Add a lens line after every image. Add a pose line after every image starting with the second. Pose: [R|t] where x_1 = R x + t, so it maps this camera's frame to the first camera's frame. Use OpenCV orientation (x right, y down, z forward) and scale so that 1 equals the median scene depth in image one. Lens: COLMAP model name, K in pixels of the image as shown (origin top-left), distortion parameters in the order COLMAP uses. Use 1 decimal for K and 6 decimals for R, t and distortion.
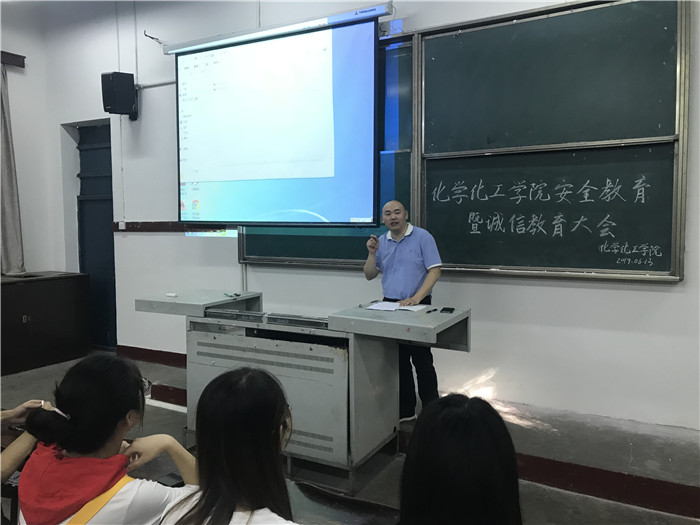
lens RADIAL K [[569.1, 0, 349.7], [0, 569.1, 259.4], [0, 0, 1]] dist [-0.003660, 0.008185]
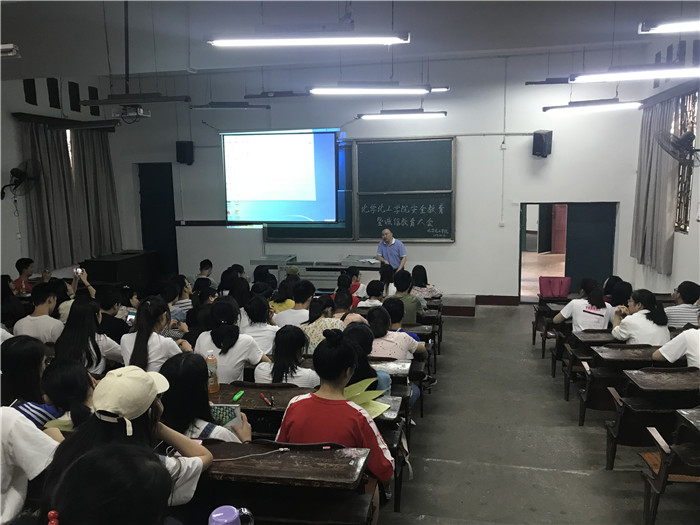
lens RADIAL K [[569.1, 0, 350.3], [0, 569.1, 264.2], [0, 0, 1]] dist [-0.003660, 0.008185]
pose [[0.944558, -0.056945, 0.323370, -0.663345], [0.030763, 0.995862, 0.085512, -0.089474], [-0.326901, -0.070823, 0.942401, -1.203777]]
